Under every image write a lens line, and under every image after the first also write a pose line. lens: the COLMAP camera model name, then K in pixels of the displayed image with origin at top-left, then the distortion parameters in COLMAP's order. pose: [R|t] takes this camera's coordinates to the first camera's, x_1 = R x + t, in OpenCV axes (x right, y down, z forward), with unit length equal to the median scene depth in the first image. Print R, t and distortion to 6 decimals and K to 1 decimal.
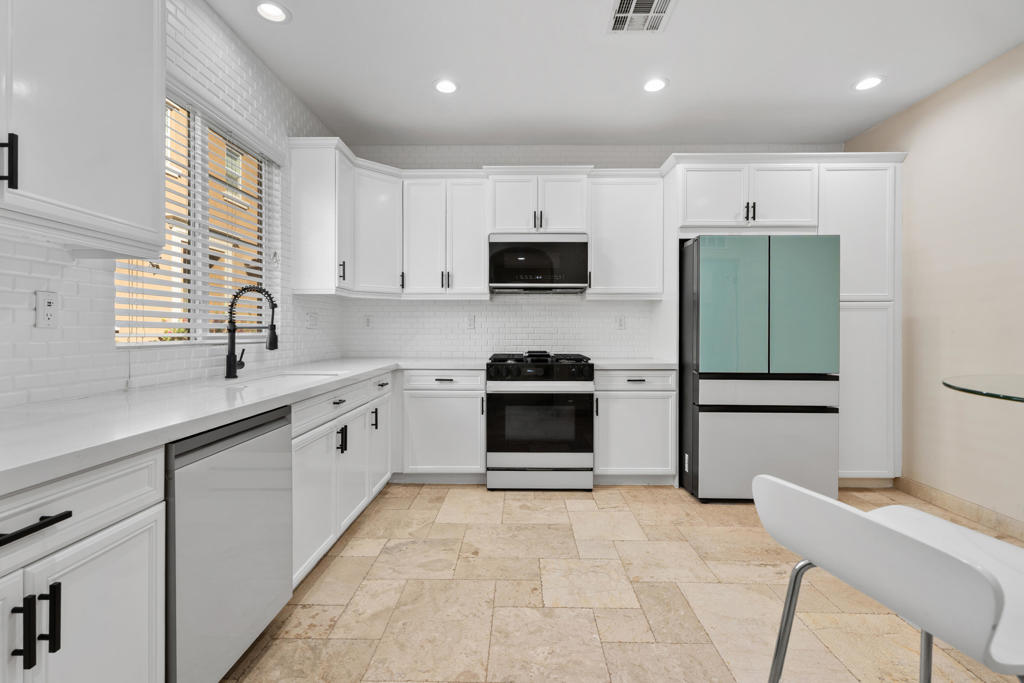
lens RADIAL K [[460.1, 0, 507.9], [0, 460.1, 329.1], [0, 0, 1]] dist [0.005670, -0.002239]
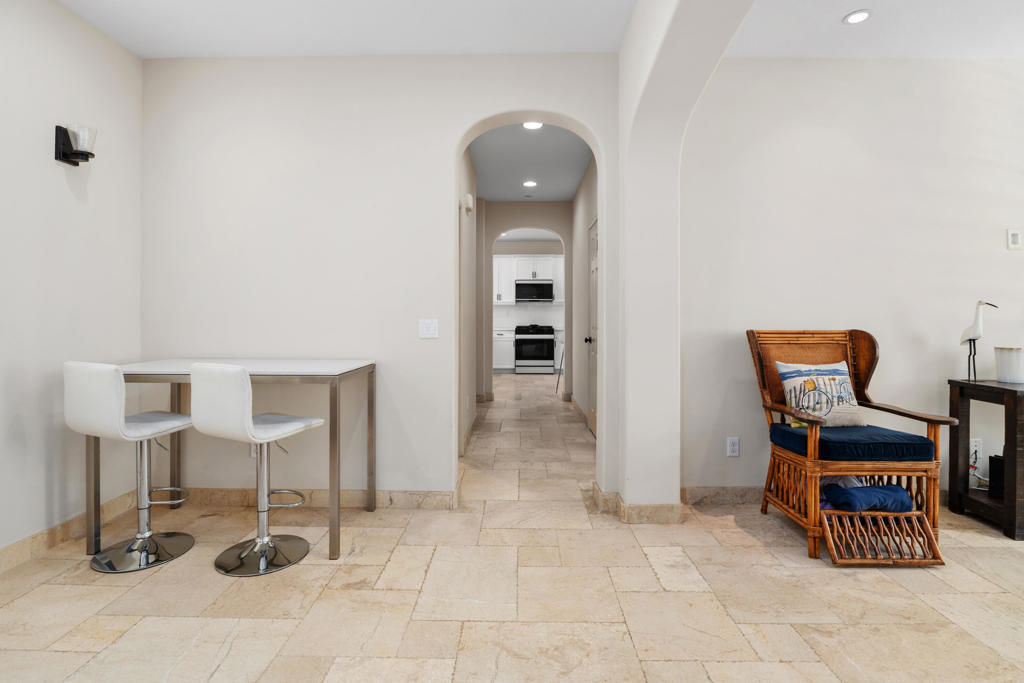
lens RADIAL K [[482.3, 0, 512.2], [0, 482.3, 315.3], [0, 0, 1]] dist [-0.001822, -0.001677]
pose [[0.999972, 0.000858, 0.007408, -0.087278], [-0.000880, 0.999995, 0.002936, -0.012846], [-0.007406, -0.002943, 0.999968, -1.916586]]
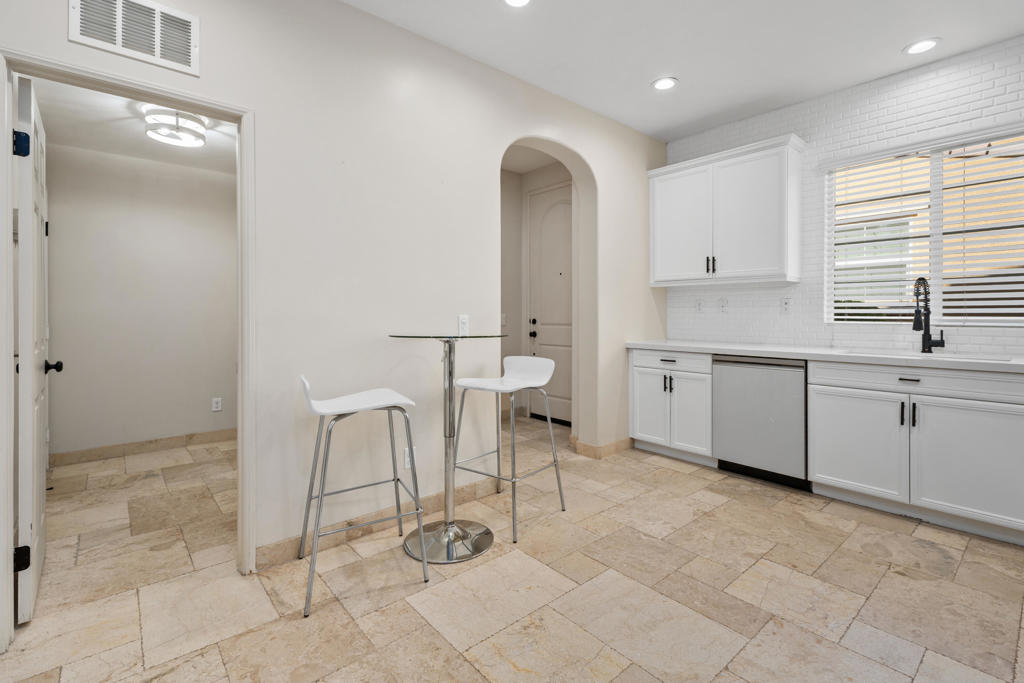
lens RADIAL K [[460.1, 0, 518.2], [0, 460.1, 316.2], [0, 0, 1]] dist [0.005670, -0.002239]
pose [[-0.737548, -0.000015, -0.675295, 0.741372], [0.000323, 1.000000, -0.000375, 0.005442], [0.675295, -0.000495, -0.737548, 0.826394]]
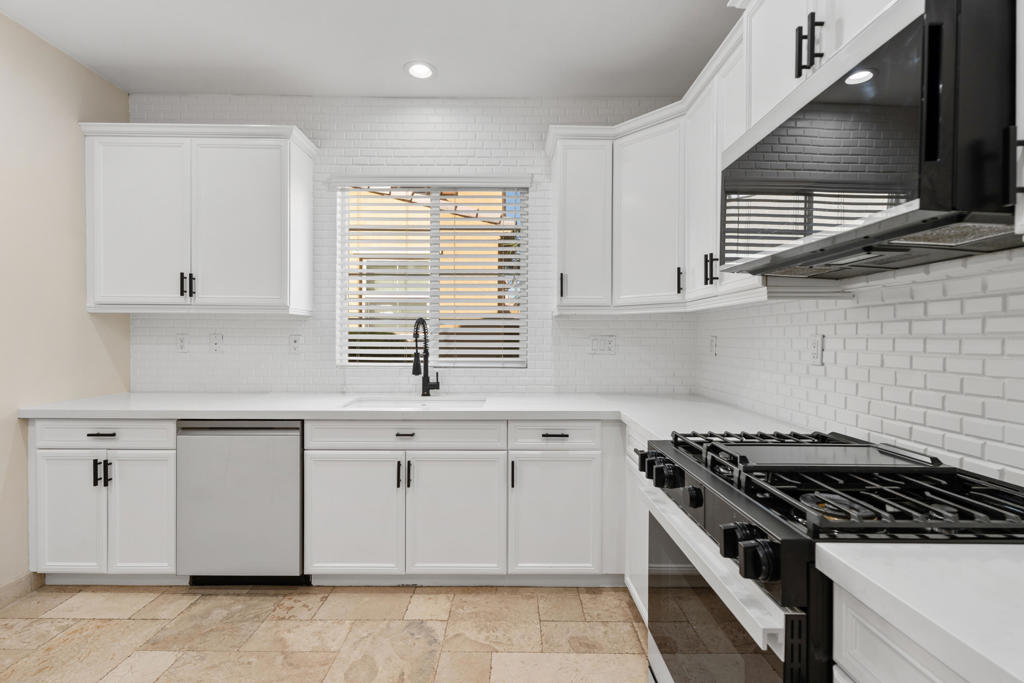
lens RADIAL K [[460.1, 0, 508.9], [0, 460.1, 339.9], [0, 0, 1]] dist [0.005670, -0.002239]
pose [[0.021926, 0.004642, -0.999749, 0.423325], [-0.001320, 0.999988, 0.004614, -0.031582], [0.999759, 0.001218, 0.021932, 0.837235]]
